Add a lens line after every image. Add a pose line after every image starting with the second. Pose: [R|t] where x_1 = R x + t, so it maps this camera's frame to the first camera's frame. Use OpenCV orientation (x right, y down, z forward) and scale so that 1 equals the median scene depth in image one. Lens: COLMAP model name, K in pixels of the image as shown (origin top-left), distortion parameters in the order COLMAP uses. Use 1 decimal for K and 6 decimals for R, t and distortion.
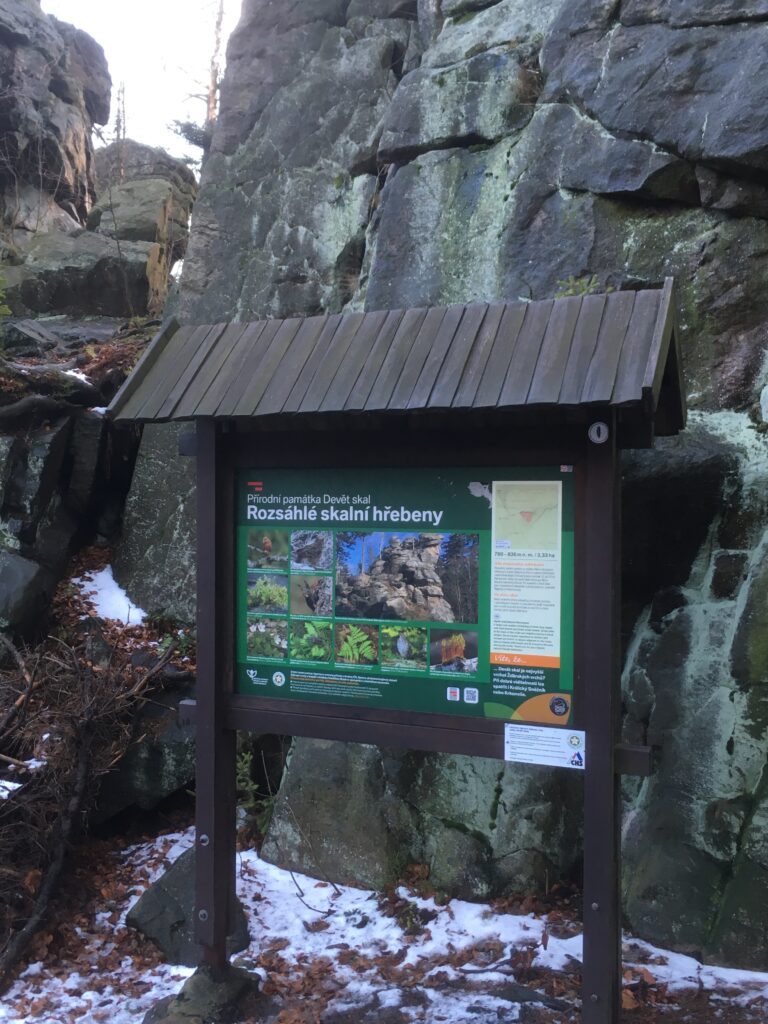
lens RADIAL K [[1055.0, 0, 384.0], [0, 1055.0, 512.0], [0, 0, 1]] dist [0.042841, -0.007672]
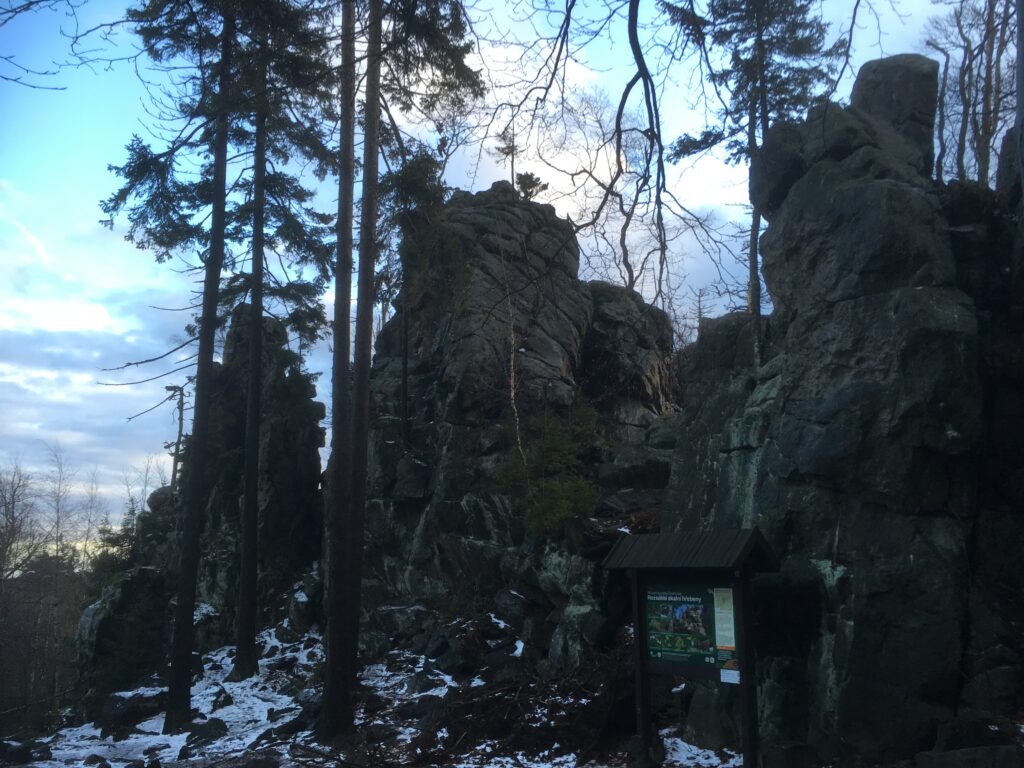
lens RADIAL K [[904.3, 0, 512.0], [0, 904.3, 384.0], [0, 0, 1]] dist [0.092817, -0.126002]
pose [[0.879428, -0.105260, -0.464248, 0.692527], [0.002259, 0.976158, -0.217048, -0.027024], [0.476026, 0.189829, 0.858699, -1.335225]]
